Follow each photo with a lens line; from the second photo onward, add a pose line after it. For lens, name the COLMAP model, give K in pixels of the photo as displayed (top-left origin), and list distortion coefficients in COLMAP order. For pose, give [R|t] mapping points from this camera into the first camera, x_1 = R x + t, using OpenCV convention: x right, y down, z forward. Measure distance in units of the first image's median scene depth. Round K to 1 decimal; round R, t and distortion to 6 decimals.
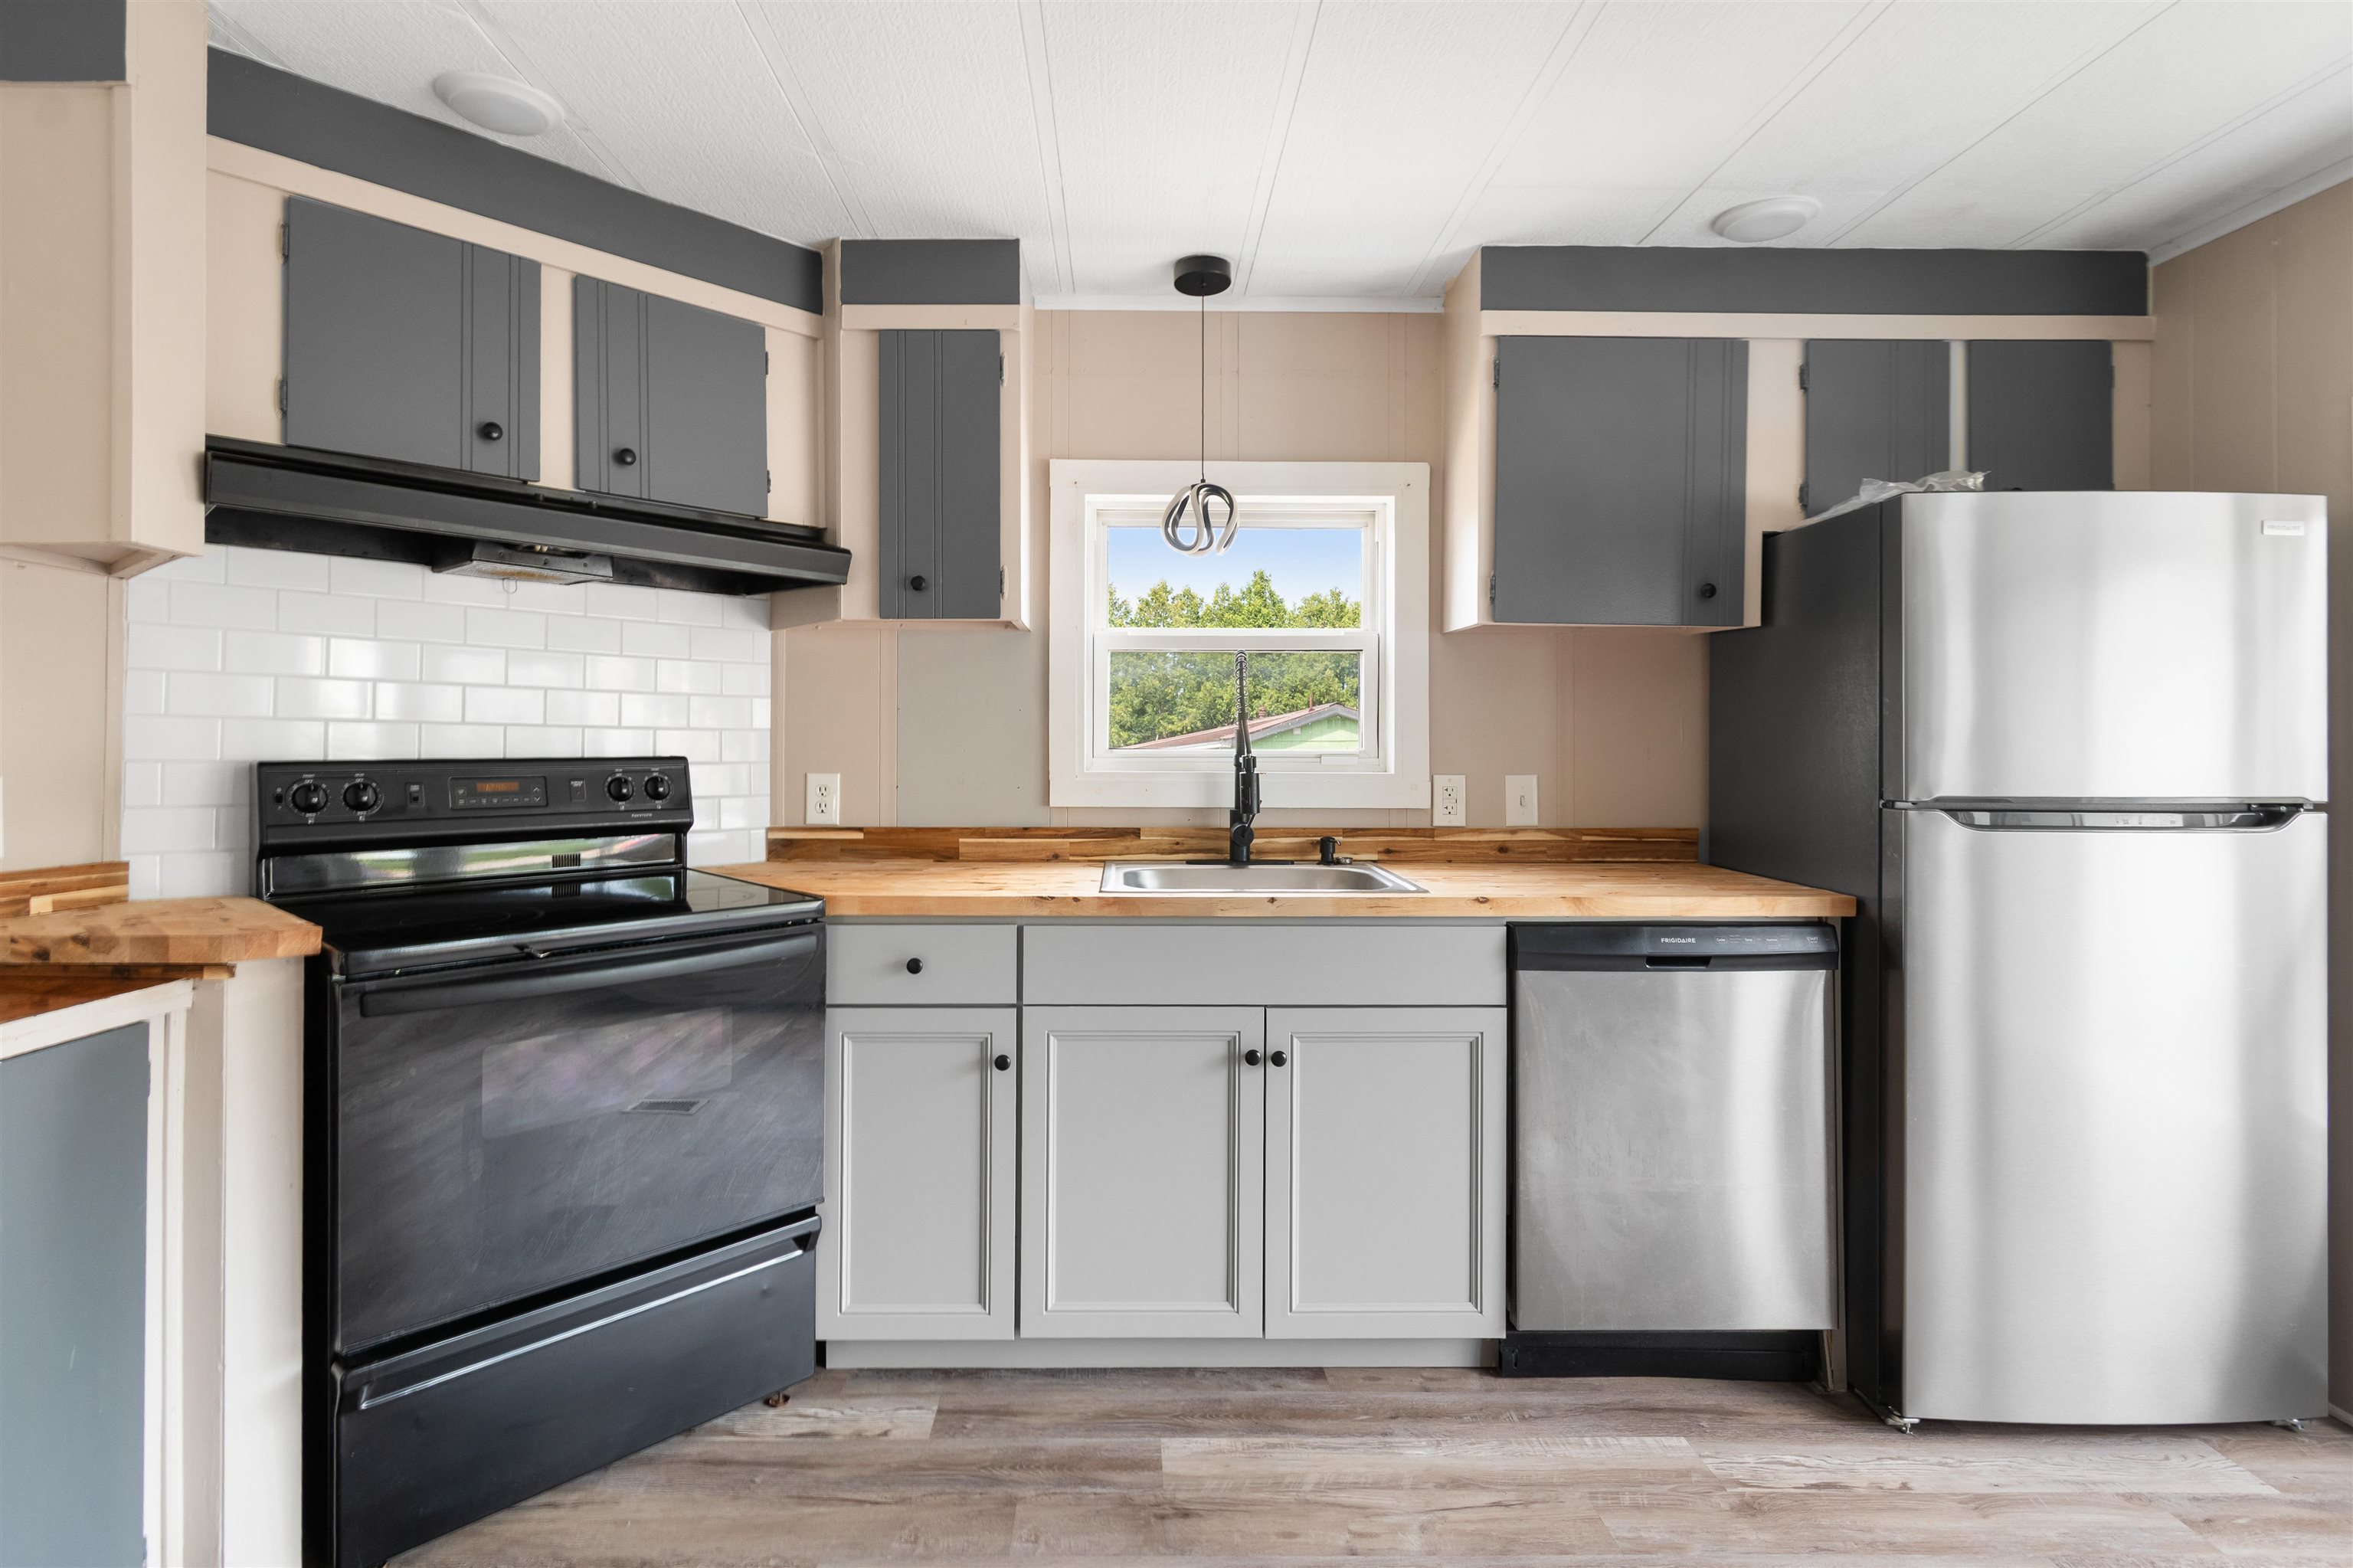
lens RADIAL K [[1185.4, 0, 1143.6], [0, 1185.4, 738.1], [0, 0, 1]] dist [-0.001610, -0.001303]
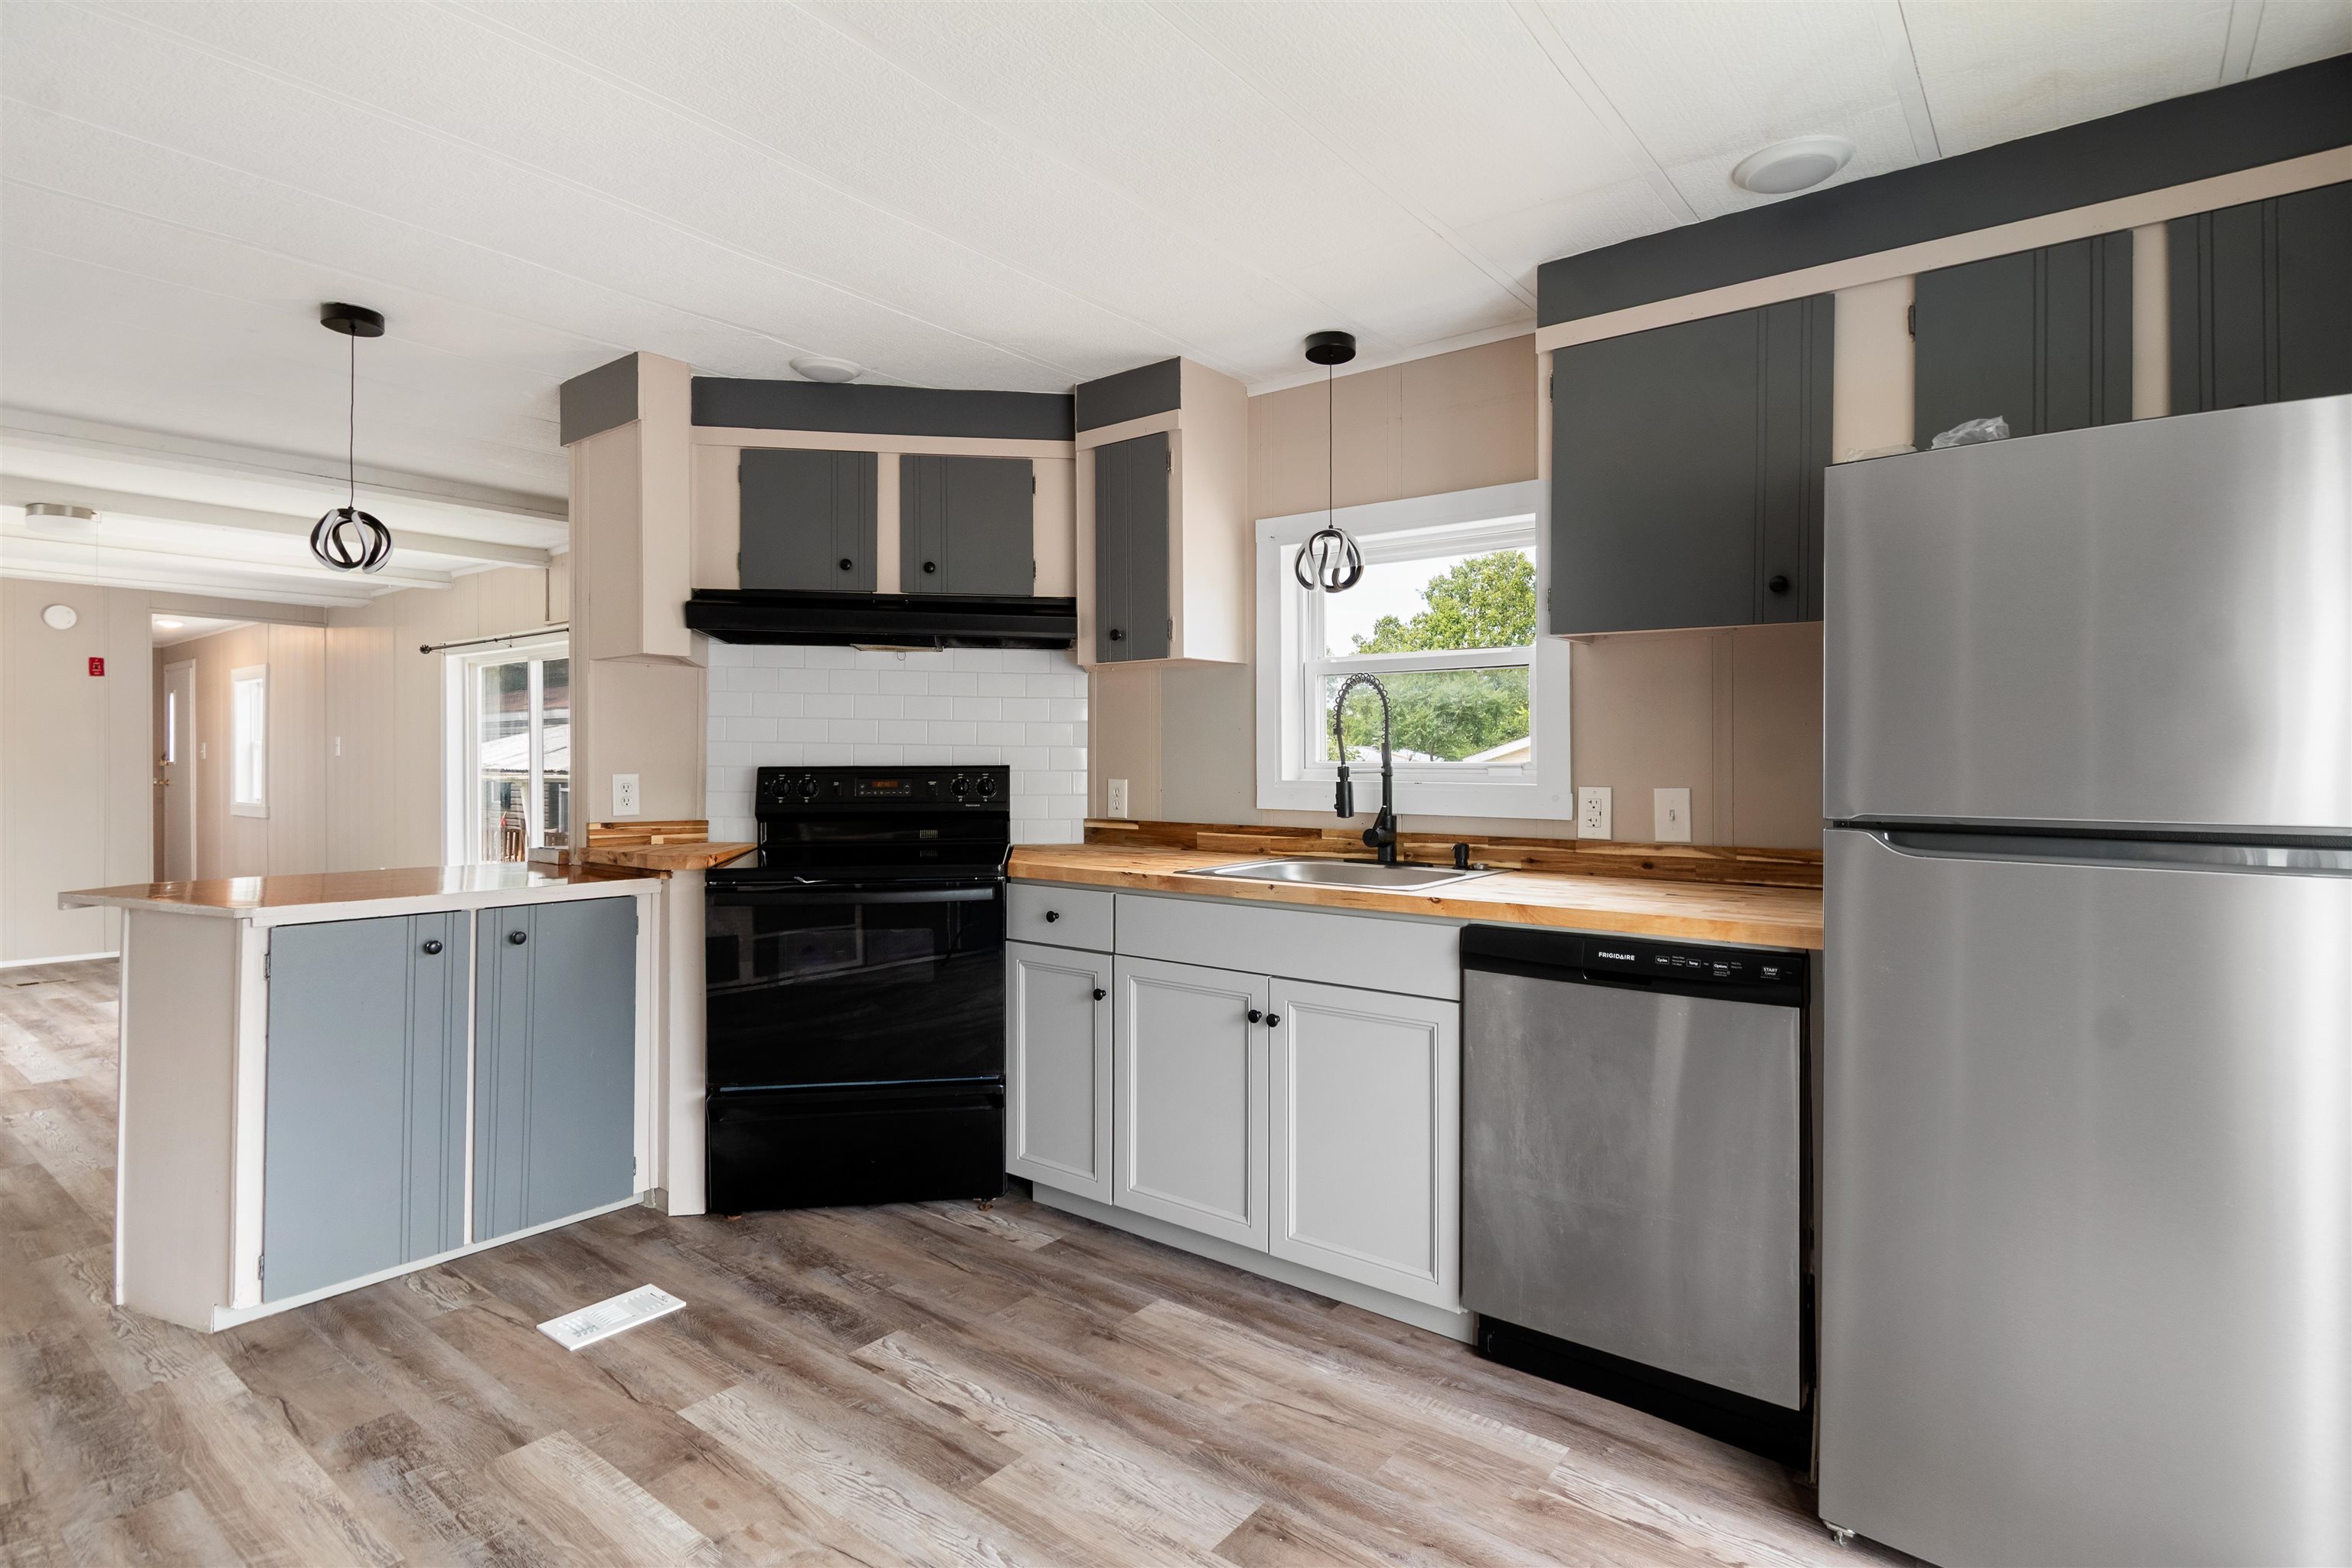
lens RADIAL K [[1171.9, 0, 1180.1], [0, 1171.9, 762.2], [0, 0, 1]] dist [0.000206, -0.001935]
pose [[0.783770, 0.001217, -0.621050, 0.746517], [0.002599, 0.999983, 0.005240, 0.005070], [0.621046, -0.005721, 0.783753, 0.022195]]
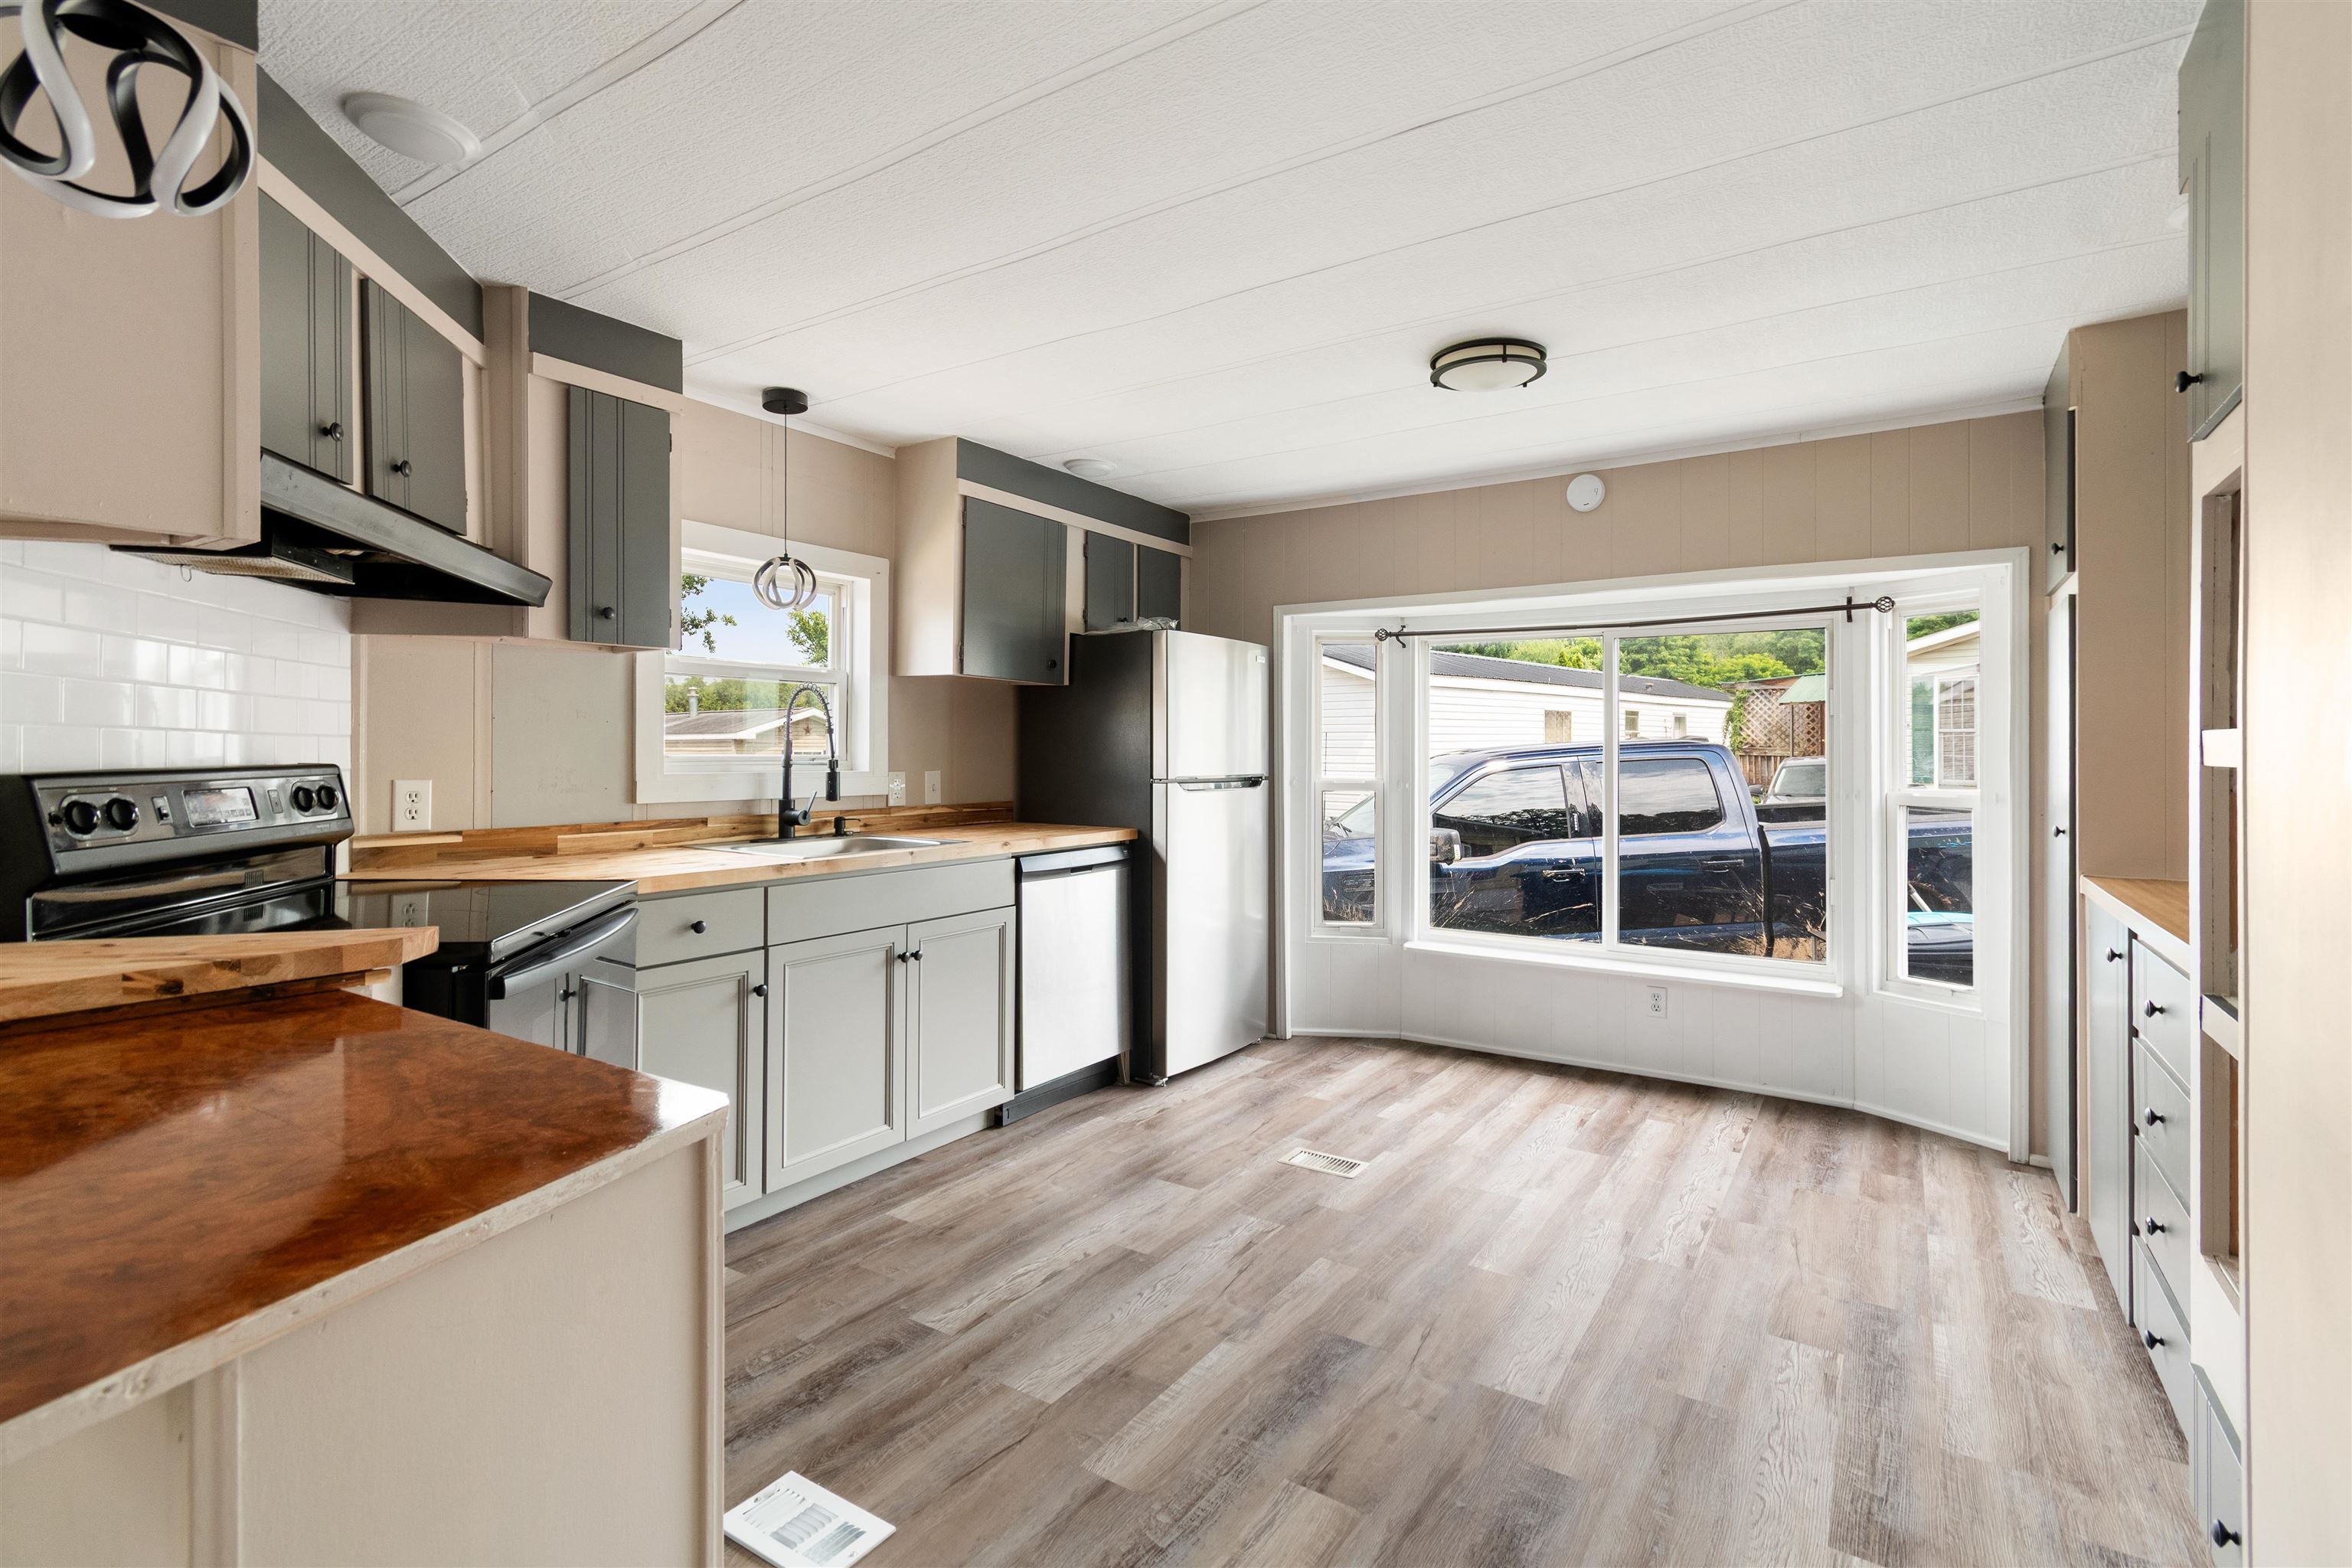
lens RADIAL K [[1080.7, 0, 1190.4], [0, 1080.7, 746.7], [0, 0, 1]] dist [0.001966, 0.000010]
pose [[0.556791, 0.002915, 0.830647, -0.832779], [-0.007361, 0.999972, 0.001425, -0.005741], [-0.830620, -0.006908, 0.556797, -0.075611]]
